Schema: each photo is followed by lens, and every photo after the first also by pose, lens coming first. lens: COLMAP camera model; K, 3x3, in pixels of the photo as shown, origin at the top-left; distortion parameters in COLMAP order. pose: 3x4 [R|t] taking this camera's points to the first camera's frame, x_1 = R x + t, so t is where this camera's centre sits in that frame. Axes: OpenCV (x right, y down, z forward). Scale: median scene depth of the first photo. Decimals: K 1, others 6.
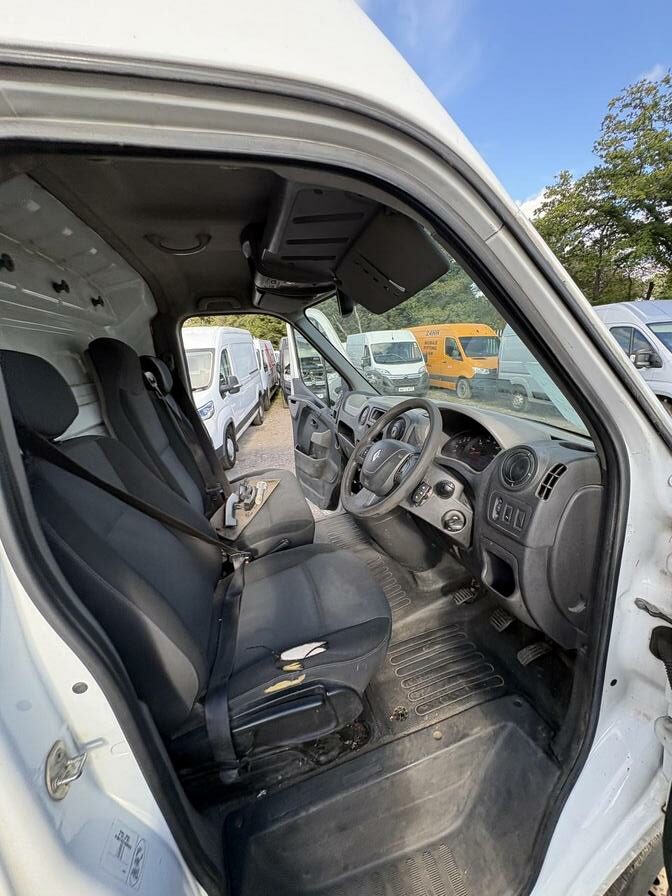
lens RADIAL K [[359.6, 0, 335.3], [0, 359.6, 447.4], [0, 0, 1]] dist [0.001038, 0.000153]
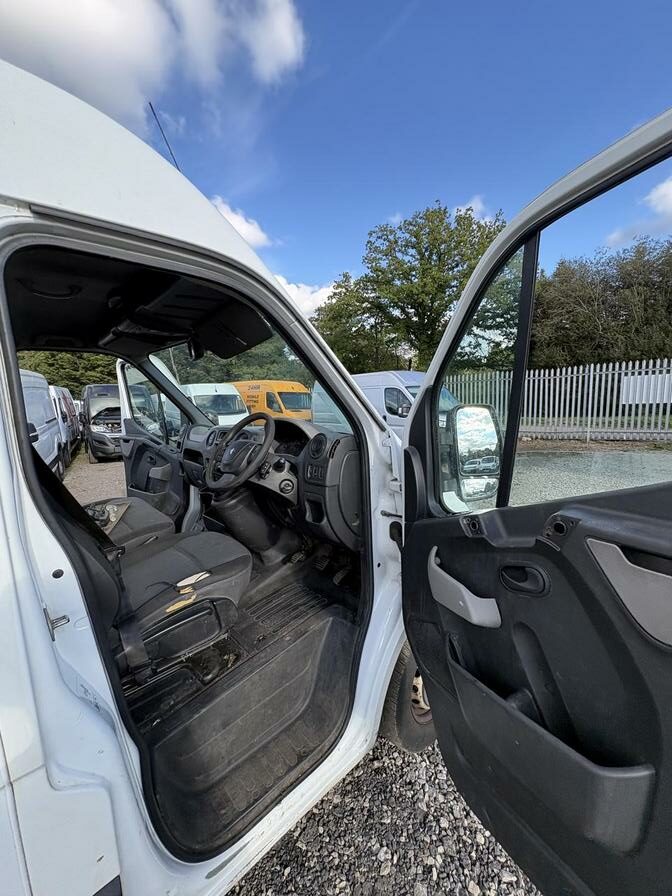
lens RADIAL K [[355.1, 0, 336.1], [0, 355.1, 445.3], [0, 0, 1]] dist [0.000520, 0.000132]
pose [[0.886605, -0.031552, 0.461450, -0.092015], [0.099997, 0.987151, -0.124633, 0.115624], [-0.451589, 0.156644, 0.878368, -0.238278]]
